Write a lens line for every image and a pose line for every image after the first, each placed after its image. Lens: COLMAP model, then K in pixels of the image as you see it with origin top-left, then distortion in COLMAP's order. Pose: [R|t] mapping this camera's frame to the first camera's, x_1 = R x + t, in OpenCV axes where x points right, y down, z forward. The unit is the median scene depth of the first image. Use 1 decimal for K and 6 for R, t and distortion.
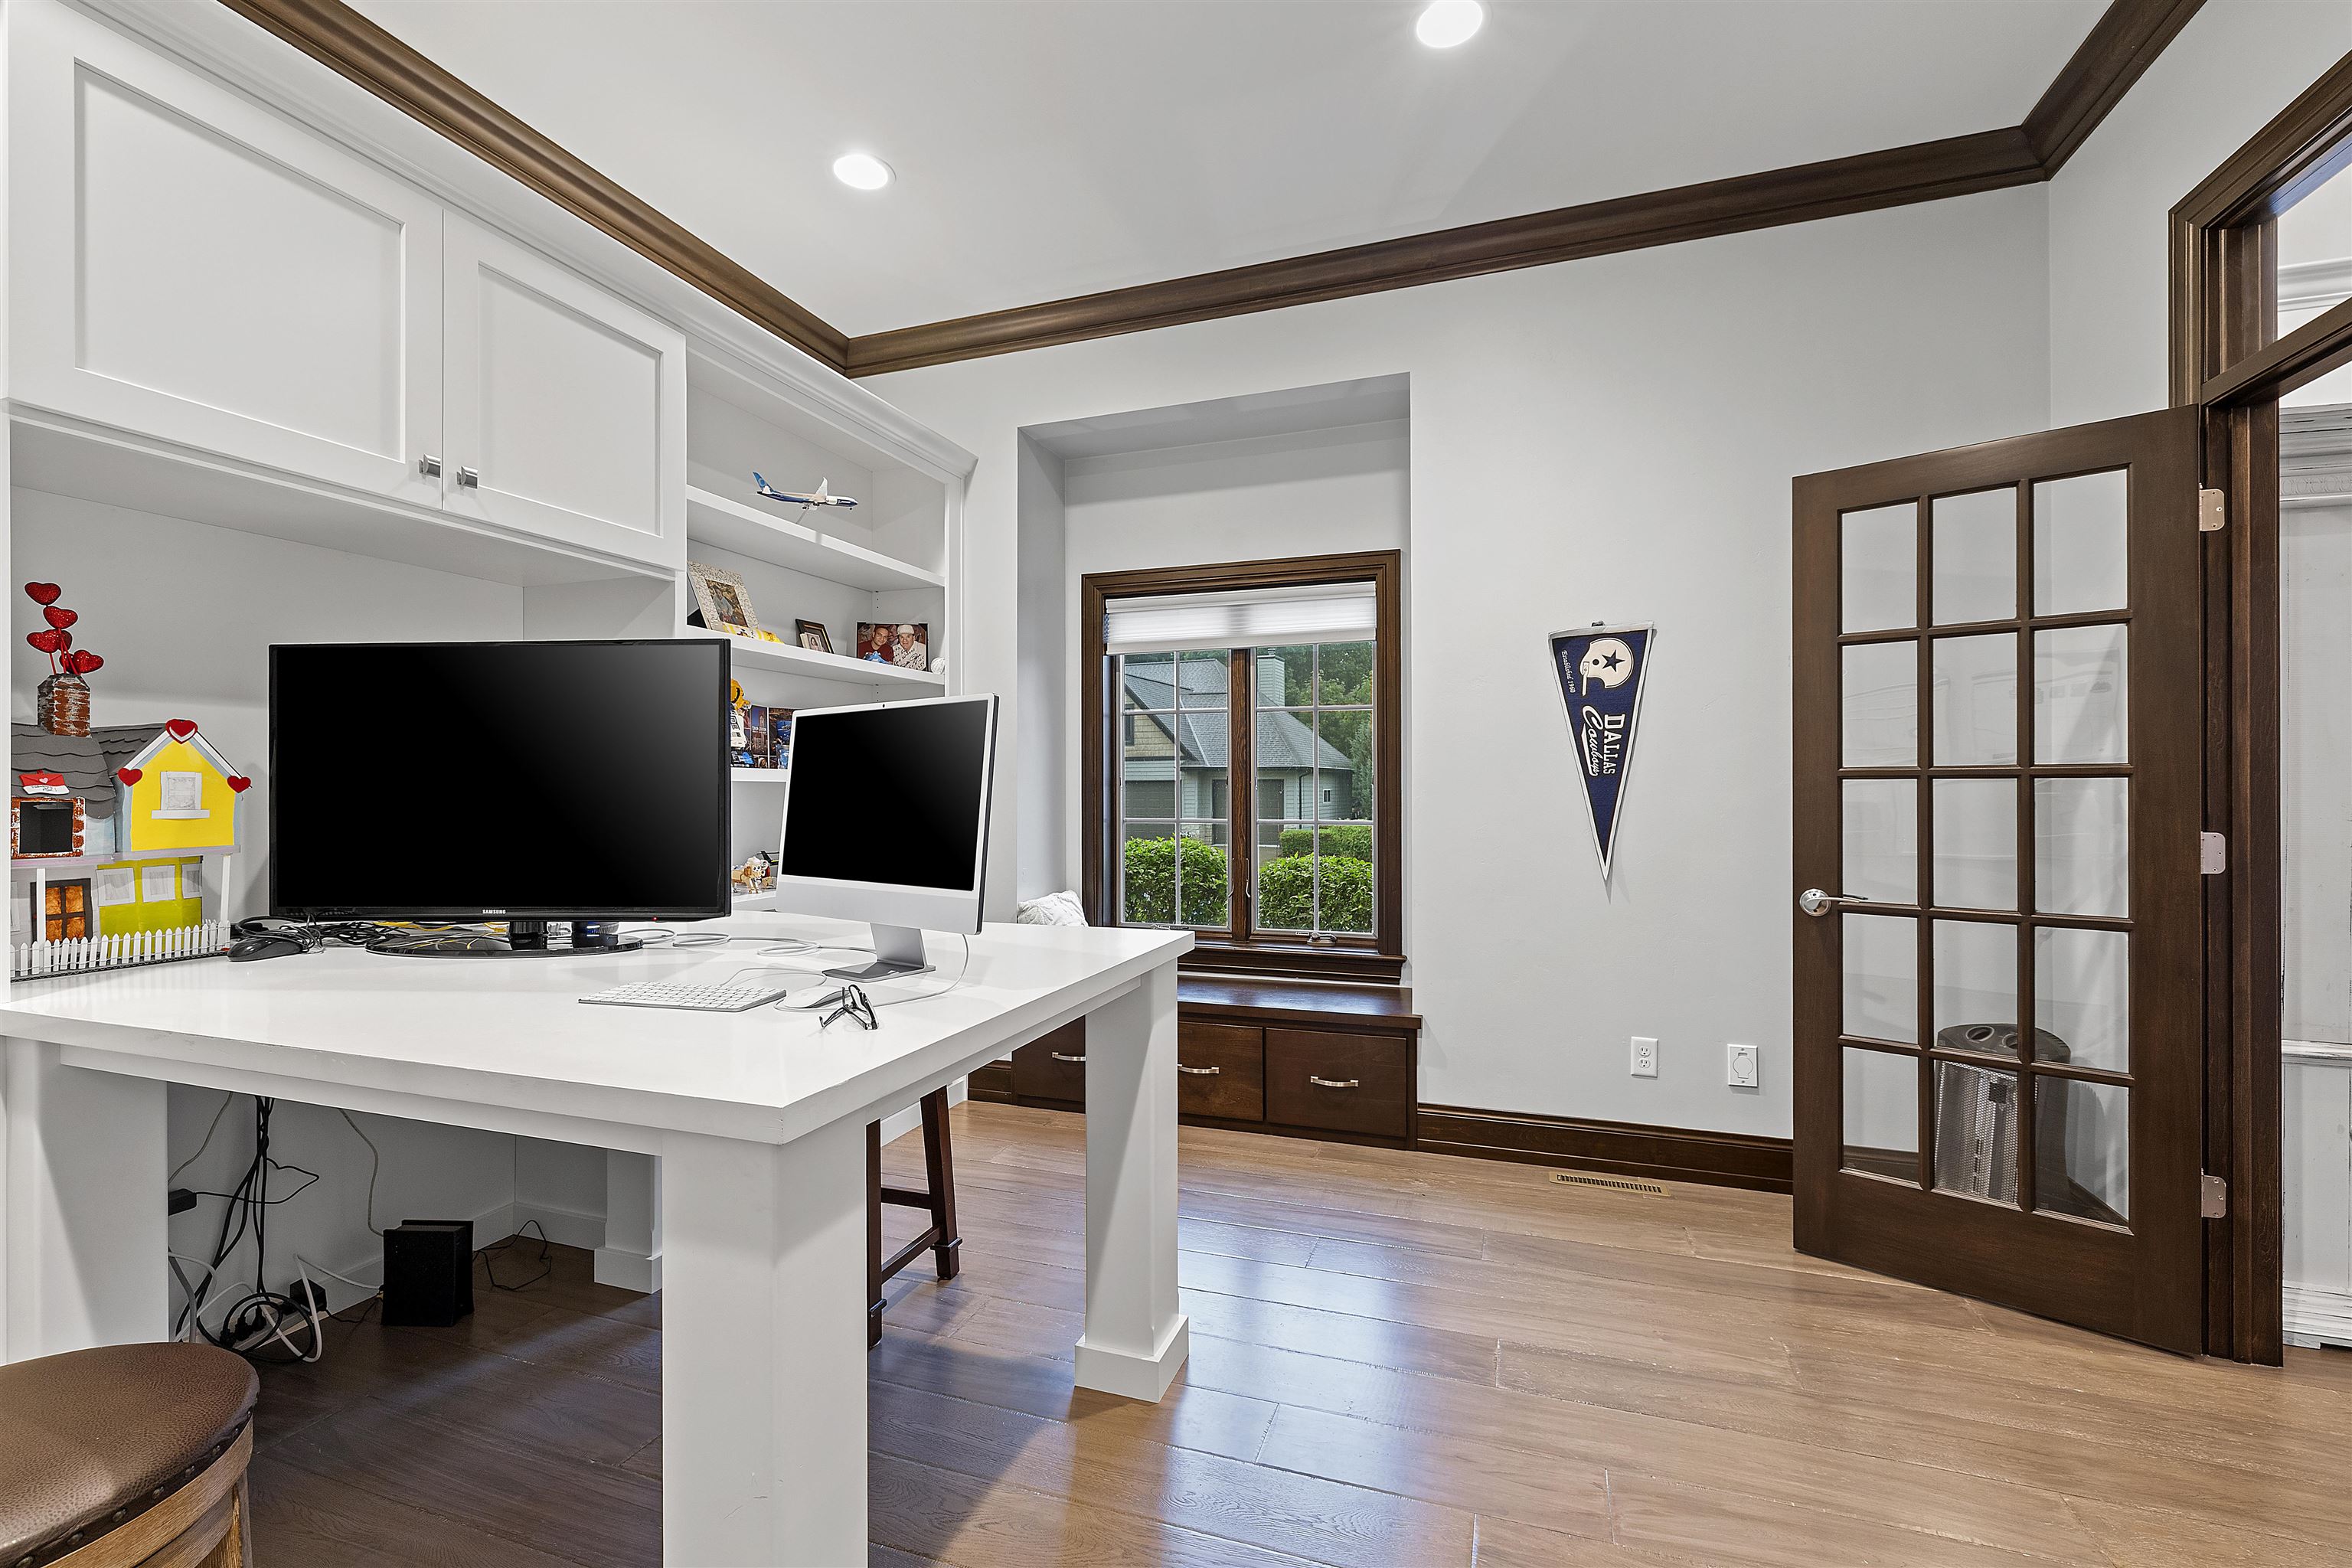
lens RADIAL K [[988.6, 0, 1183.5], [0, 988.6, 789.3], [0, 0, 1]] dist [-0.003747, 0.000367]
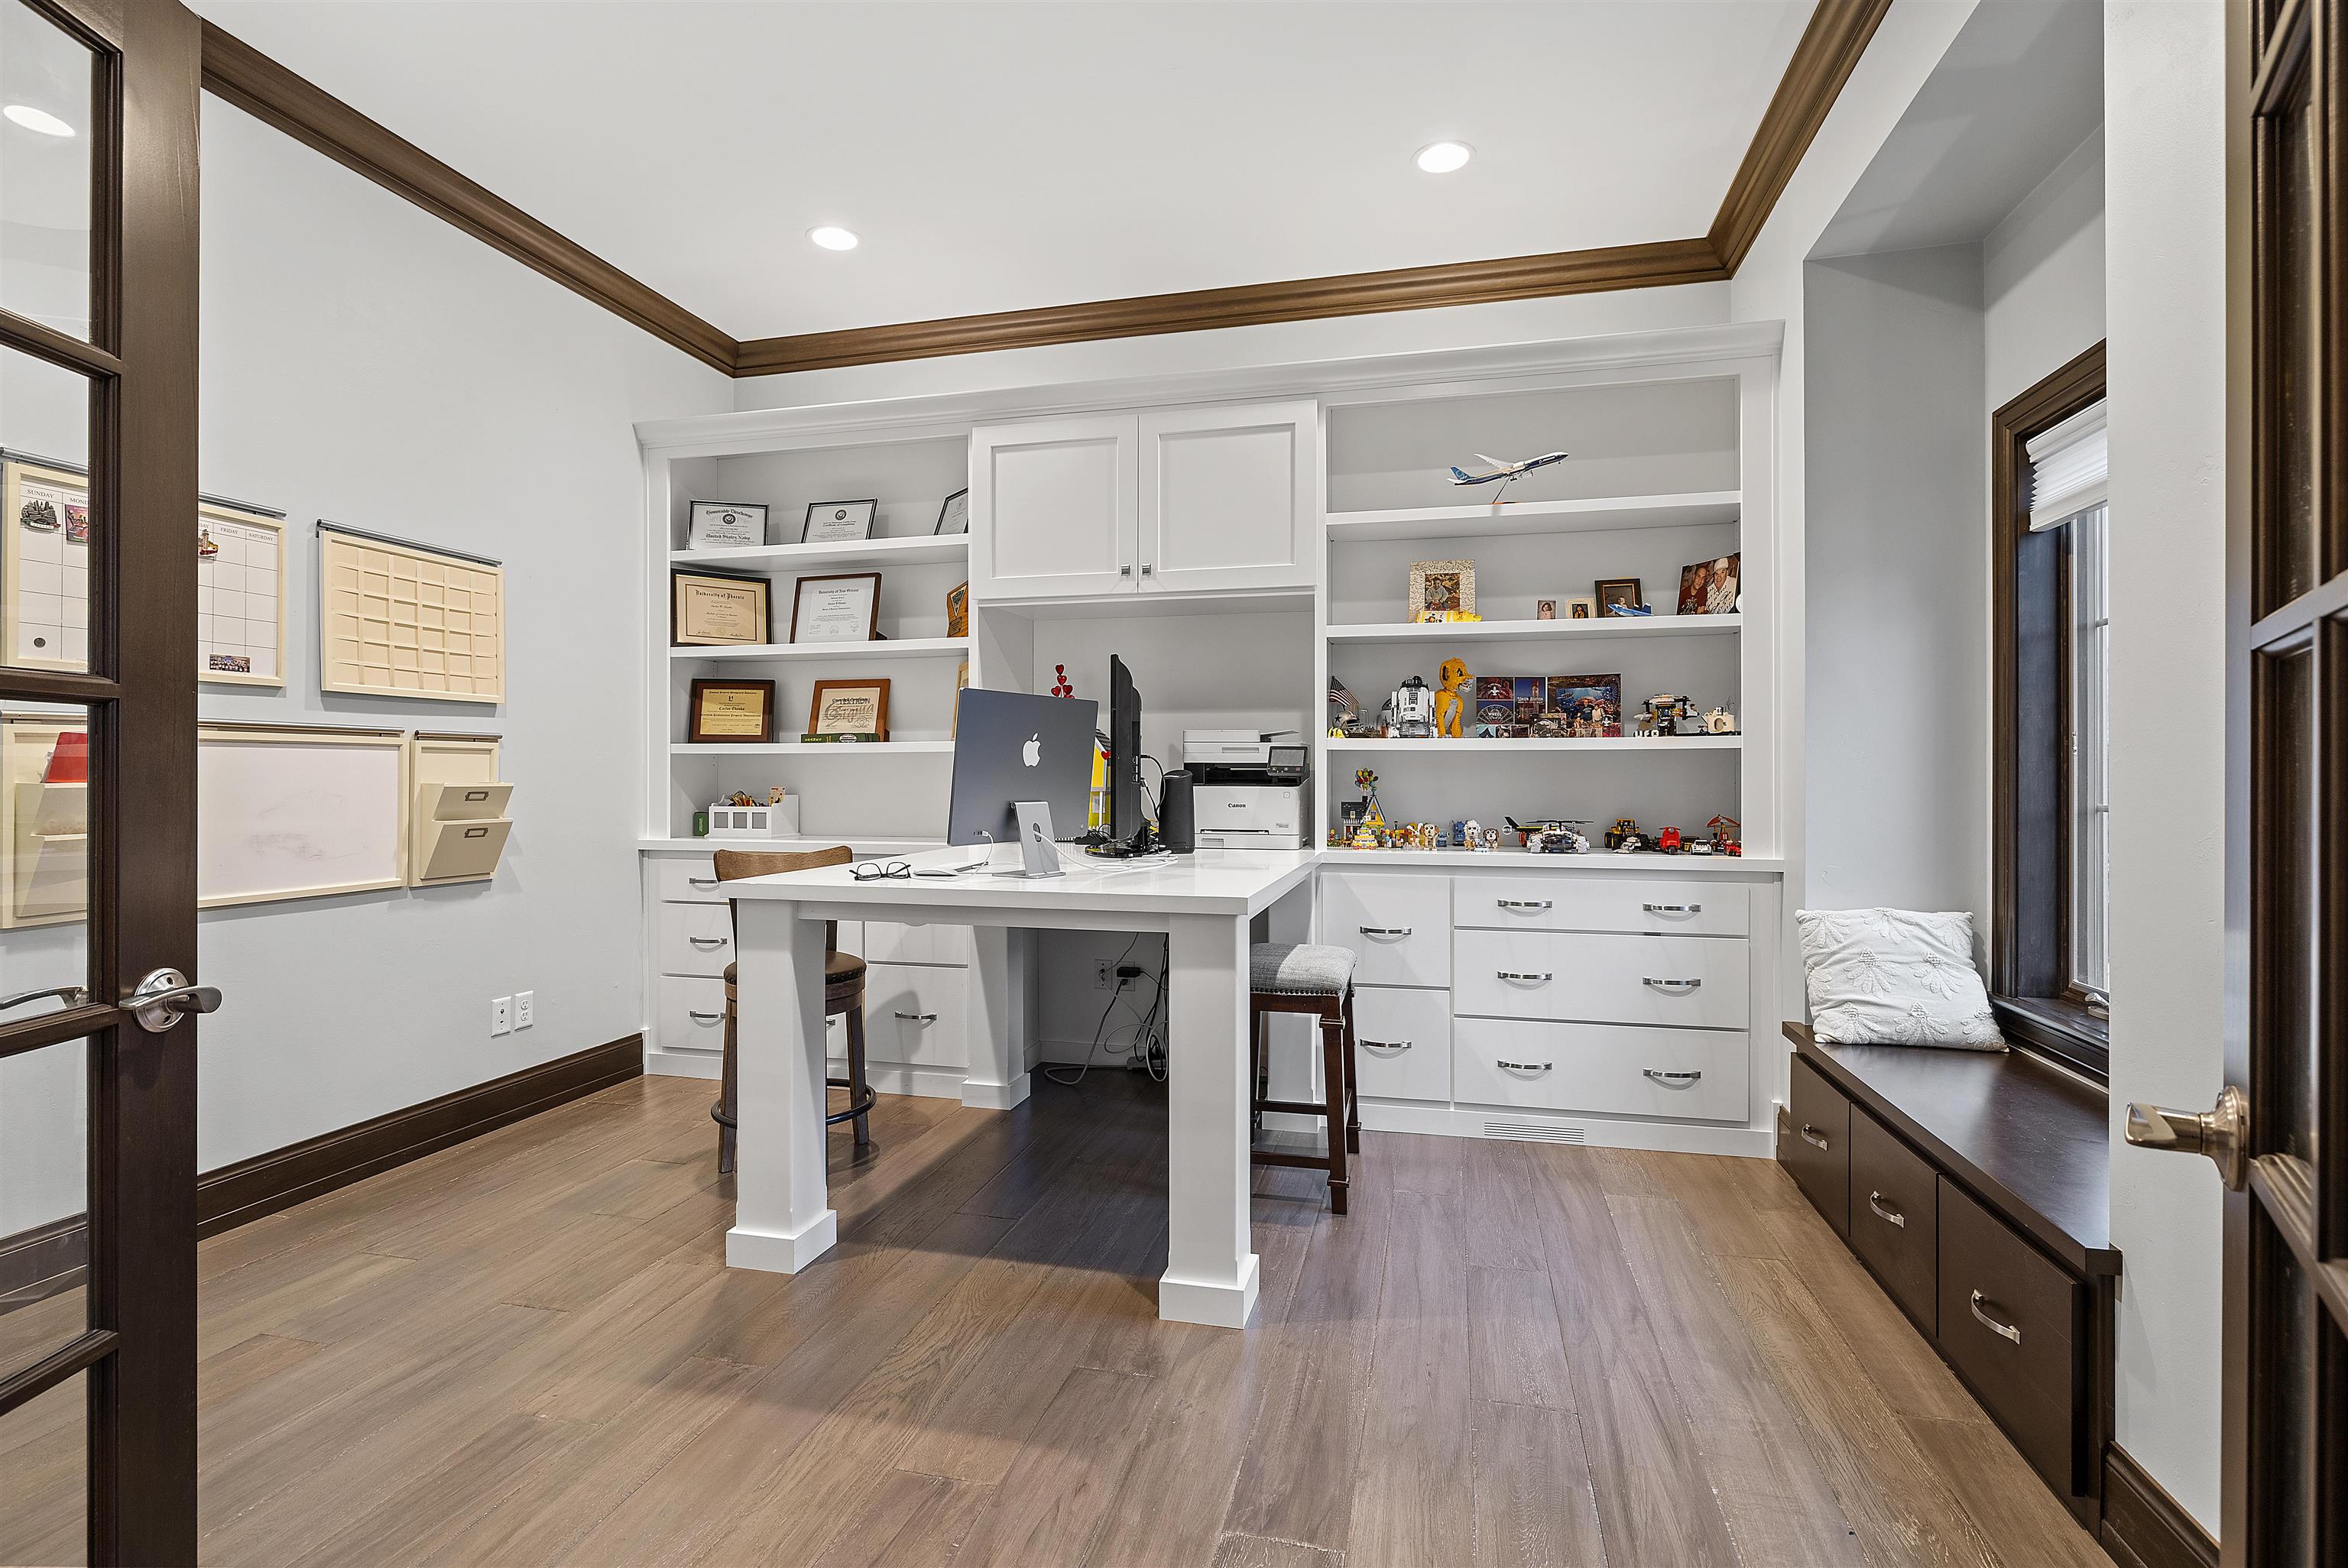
lens RADIAL K [[1121.4, 0, 1185.0], [0, 1121.4, 770.5], [0, 0, 1]] dist [-0.017183, -0.000360]
pose [[0.093817, -0.001162, -0.995589, 0.753778], [-0.001971, 0.999997, -0.001353, 0.016155], [0.995587, 0.002089, 0.093815, 0.579200]]
